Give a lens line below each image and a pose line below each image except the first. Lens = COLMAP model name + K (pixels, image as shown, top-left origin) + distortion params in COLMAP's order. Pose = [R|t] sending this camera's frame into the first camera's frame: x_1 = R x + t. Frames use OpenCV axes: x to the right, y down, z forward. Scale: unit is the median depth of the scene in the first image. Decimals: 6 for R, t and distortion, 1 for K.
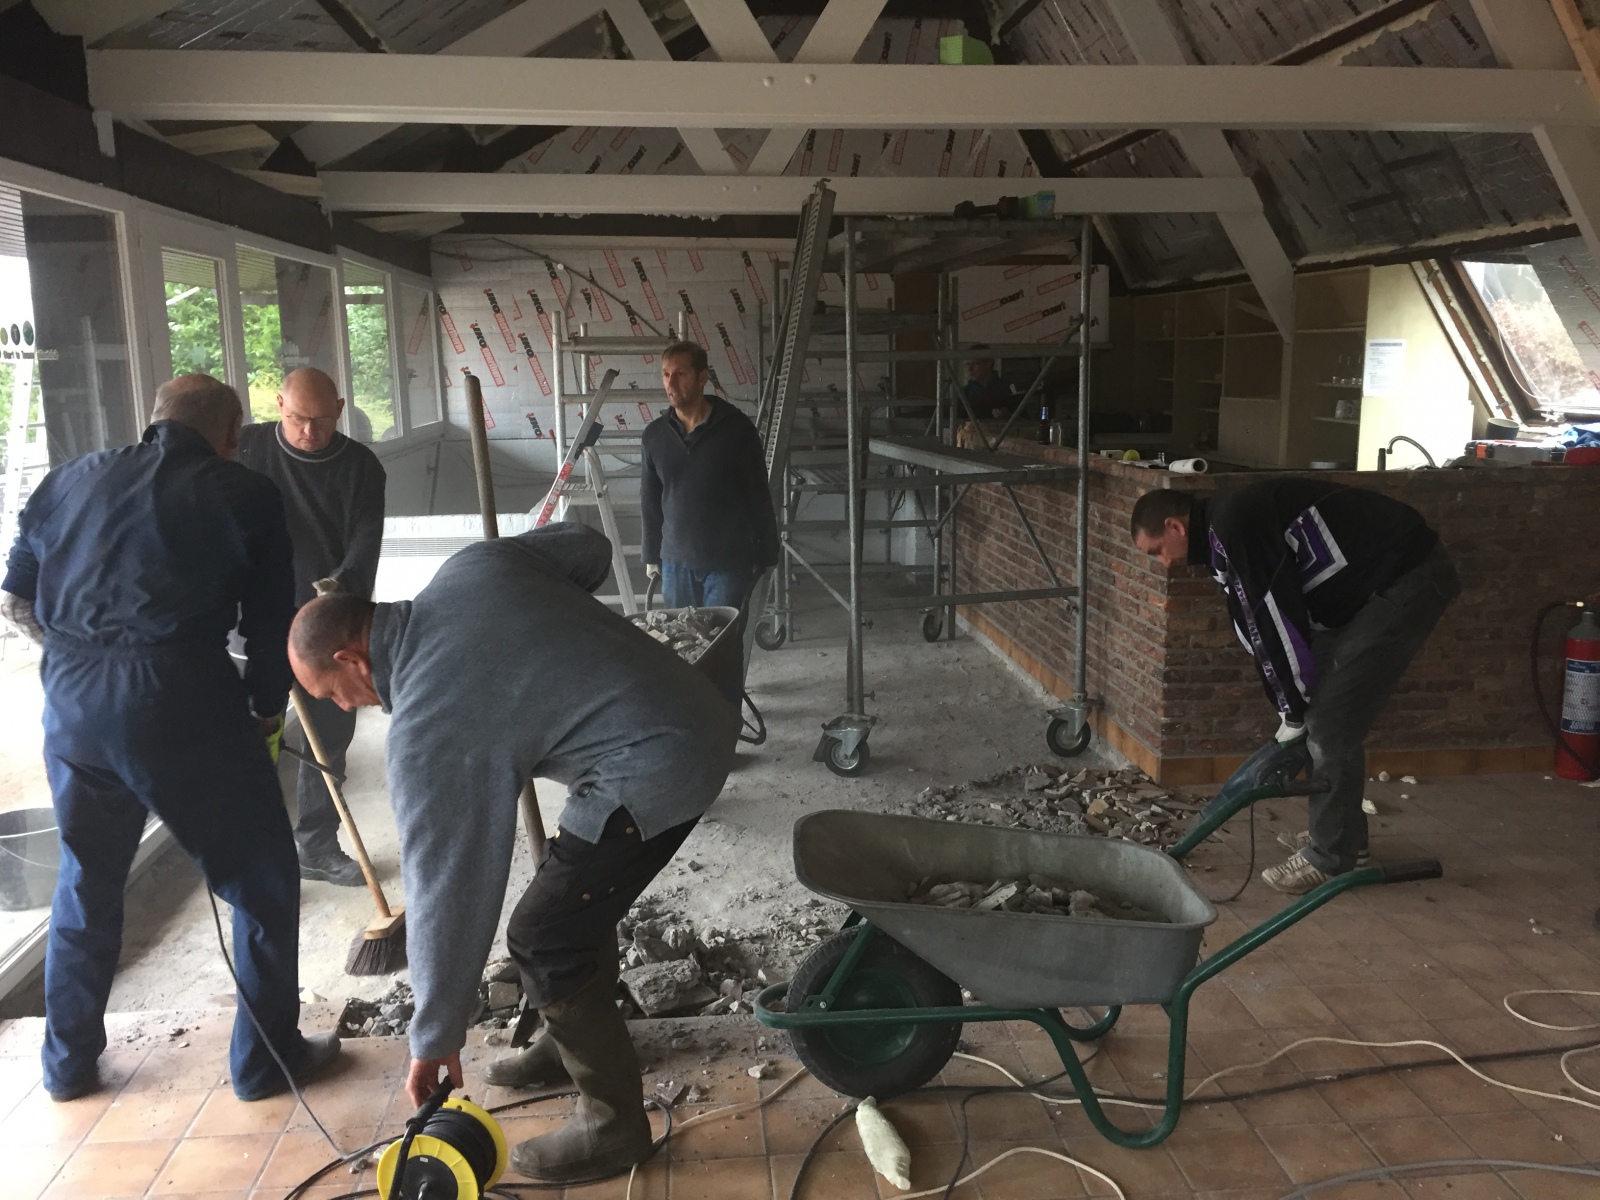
lens RADIAL K [[1382.7, 0, 798.3], [0, 1382.7, 596.3], [0, 0, 1]] dist [0.079552, -0.100362]
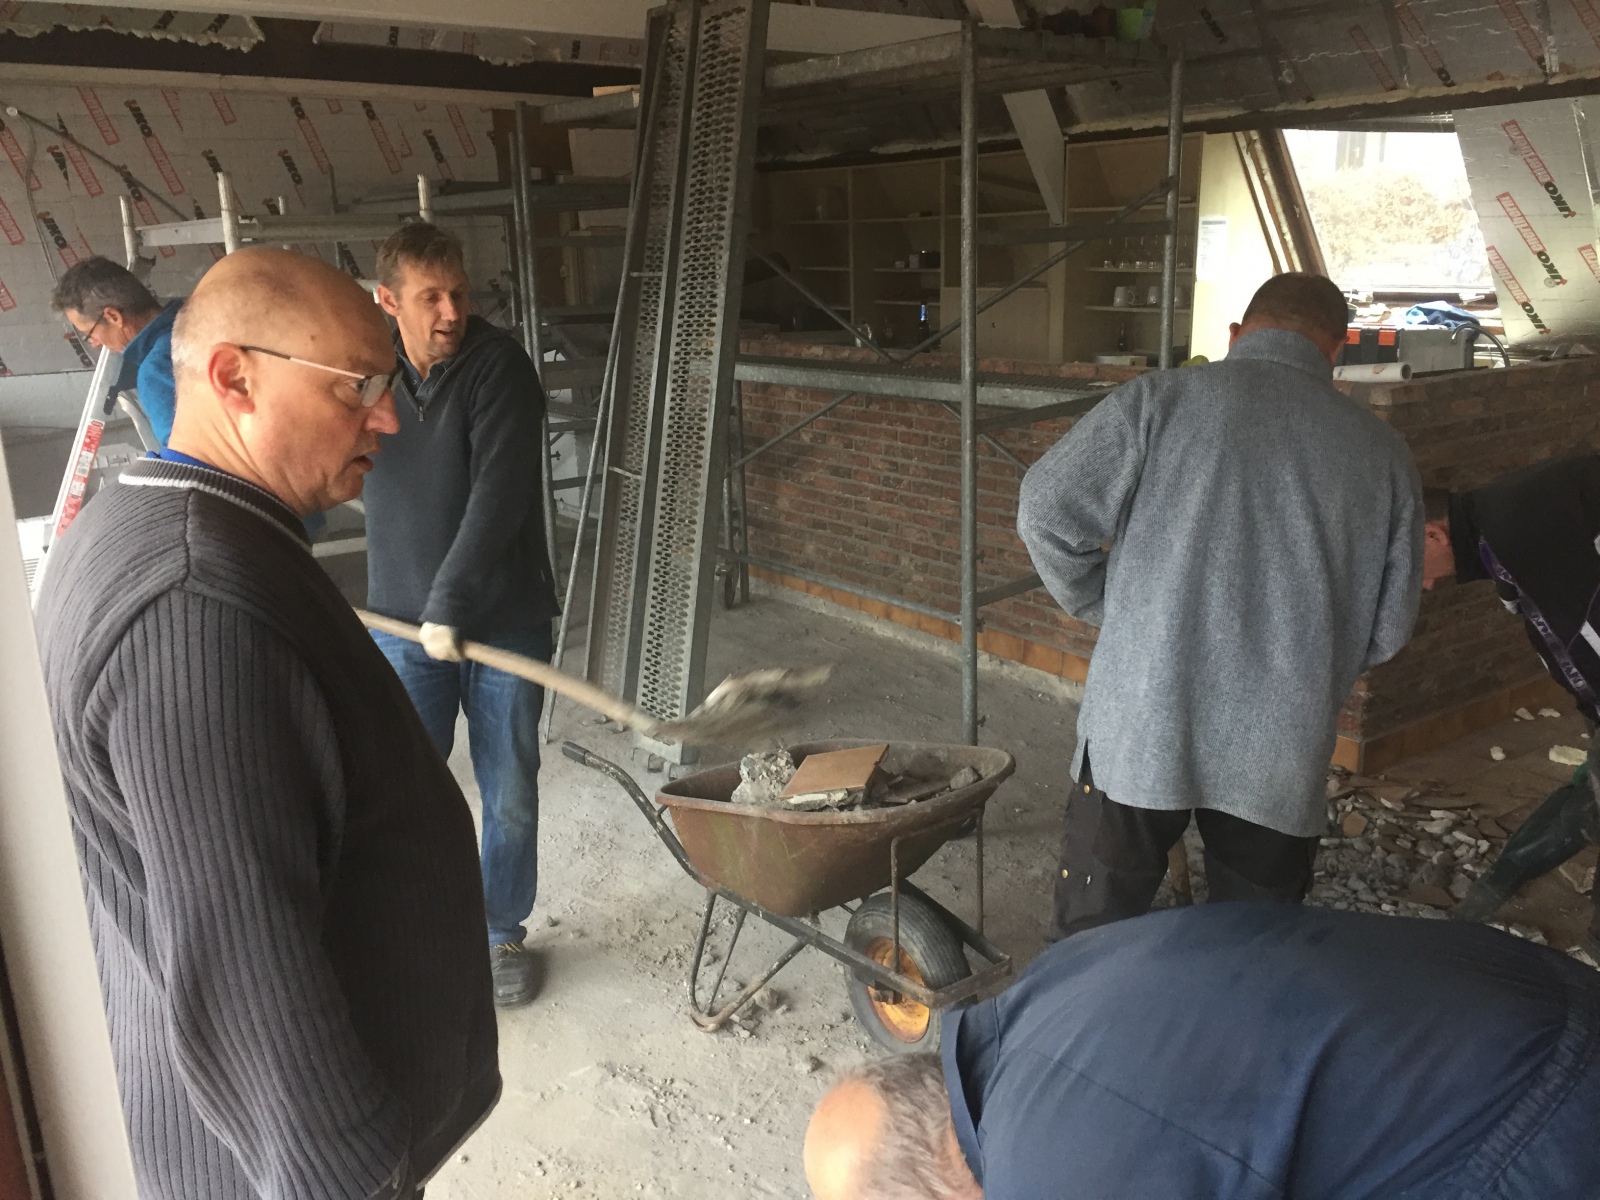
lens RADIAL K [[1383.7, 0, 801.9], [0, 1383.7, 586.3], [0, 0, 1]] dist [0.095703, -0.117149]
pose [[0.864237, -0.134900, 0.484662, -0.286163], [0.100716, 0.990269, 0.096036, -0.060274], [-0.492901, -0.034184, 0.869414, 0.332701]]
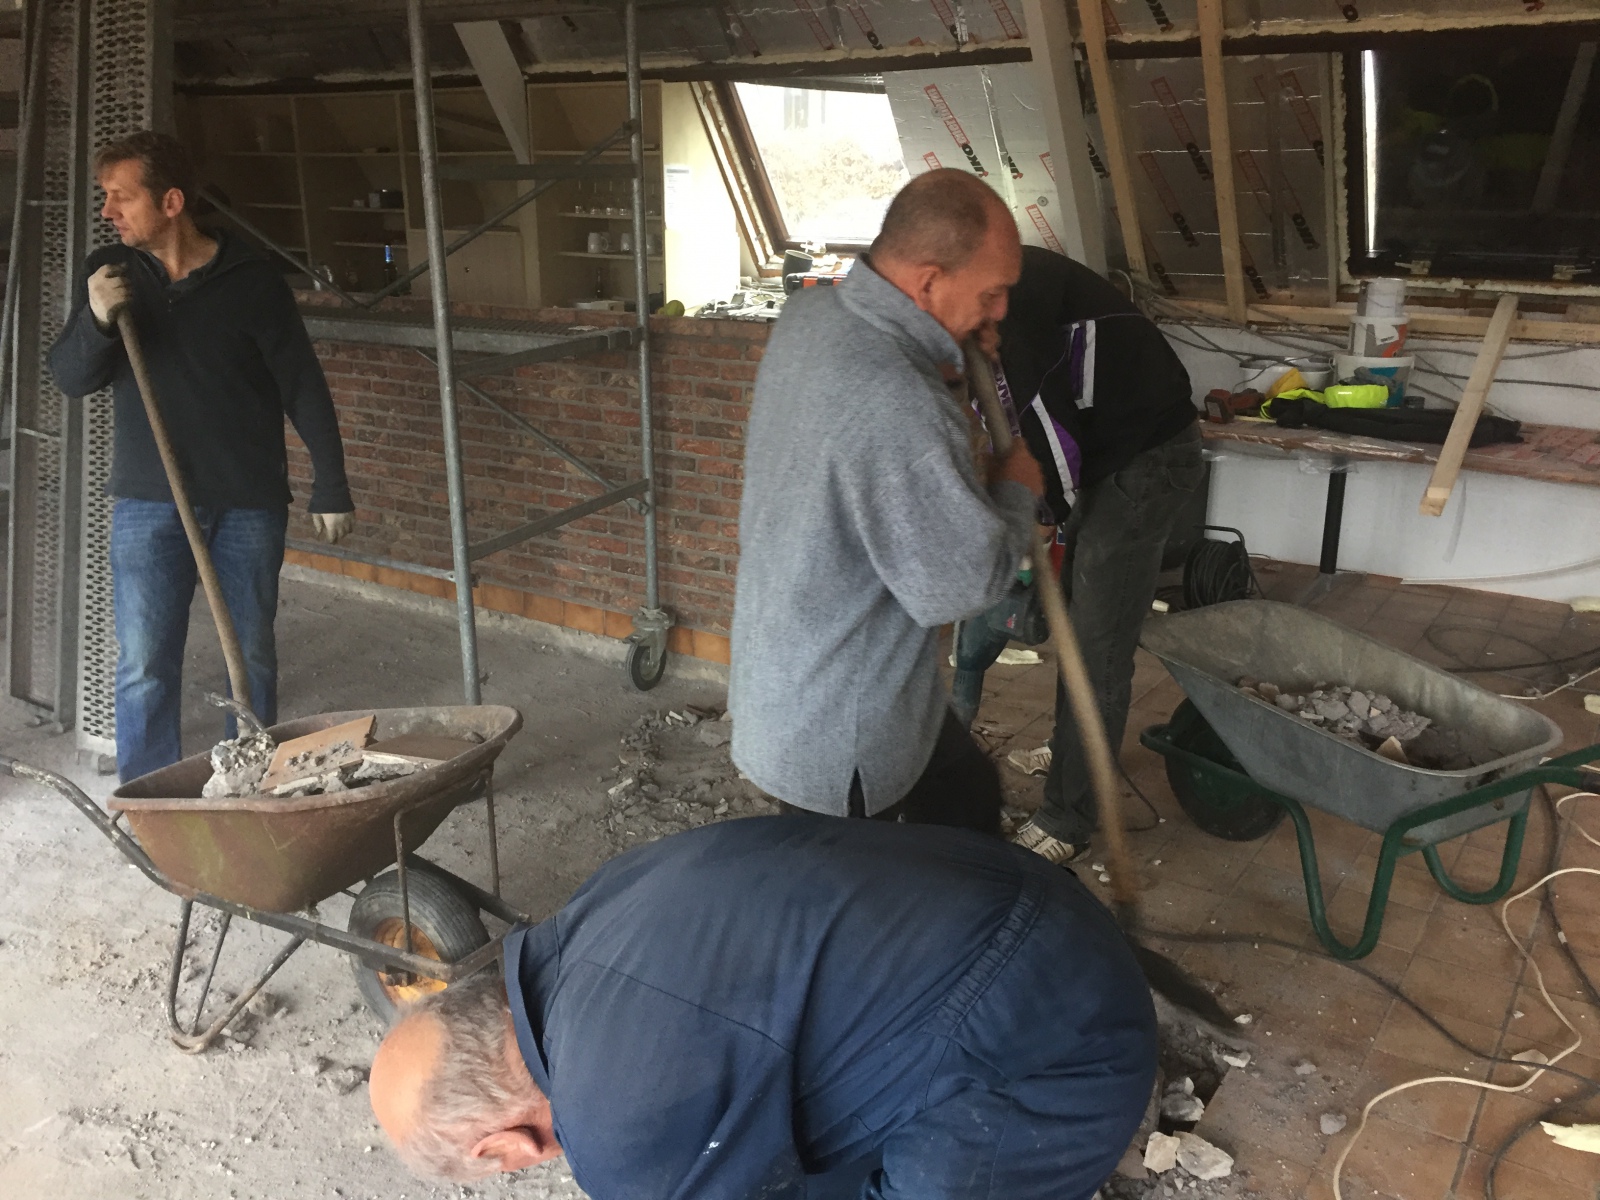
lens RADIAL K [[1383.7, 0, 801.9], [0, 1383.7, 586.3], [0, 0, 1]] dist [0.095703, -0.117149]
pose [[0.629426, -0.208671, 0.748518, -0.280056], [0.122340, 0.977867, 0.169733, -0.057765], [-0.767369, -0.015261, 0.641024, 0.339627]]
